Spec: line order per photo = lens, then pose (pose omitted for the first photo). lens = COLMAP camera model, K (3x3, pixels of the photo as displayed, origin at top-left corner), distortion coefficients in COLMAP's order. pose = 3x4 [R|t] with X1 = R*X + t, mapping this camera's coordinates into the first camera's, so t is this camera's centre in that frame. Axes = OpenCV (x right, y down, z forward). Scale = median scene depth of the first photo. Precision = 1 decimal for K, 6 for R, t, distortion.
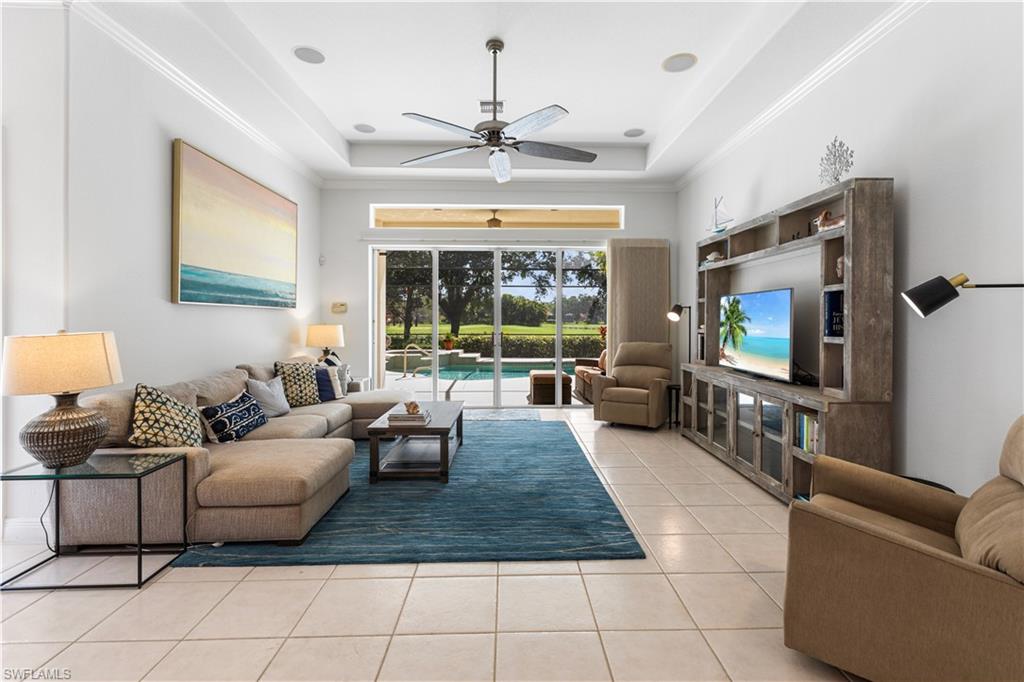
lens RADIAL K [[468.2, 0, 516.3], [0, 468.2, 330.9], [0, 0, 1]] dist [-0.000026, -0.000005]
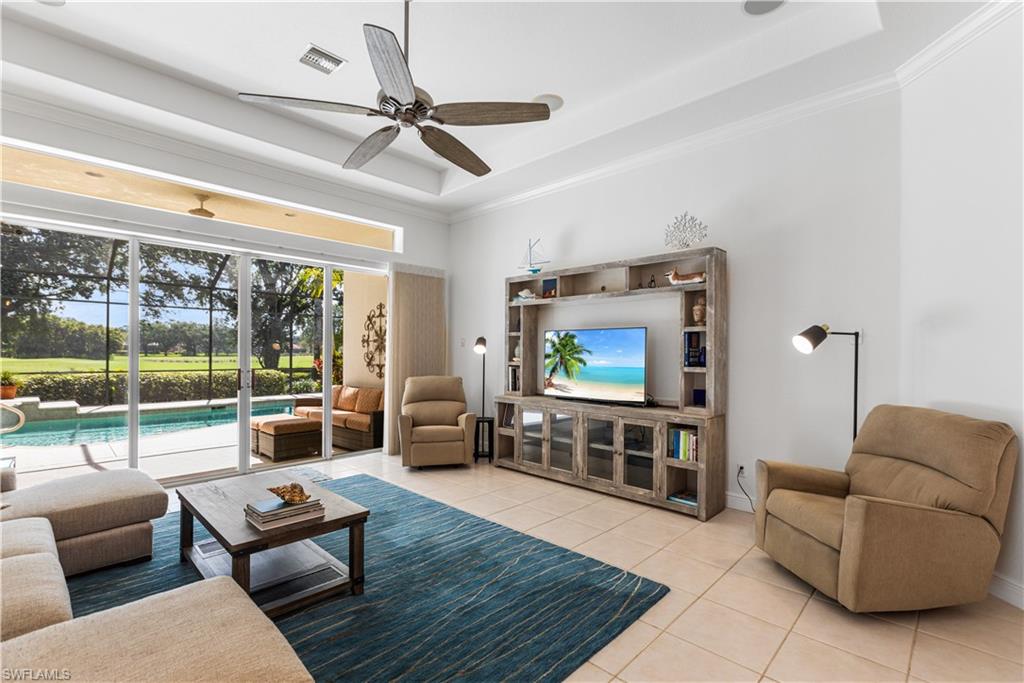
lens RADIAL K [[465.5, 0, 516.2], [0, 465.5, 356.5], [0, 0, 1]] dist [0.002727, -0.000195]
pose [[0.708571, -0.003257, 0.705632, -0.433131], [0.012167, 0.999897, -0.007603, -0.009658], [-0.705534, 0.013972, 0.708538, 0.334990]]
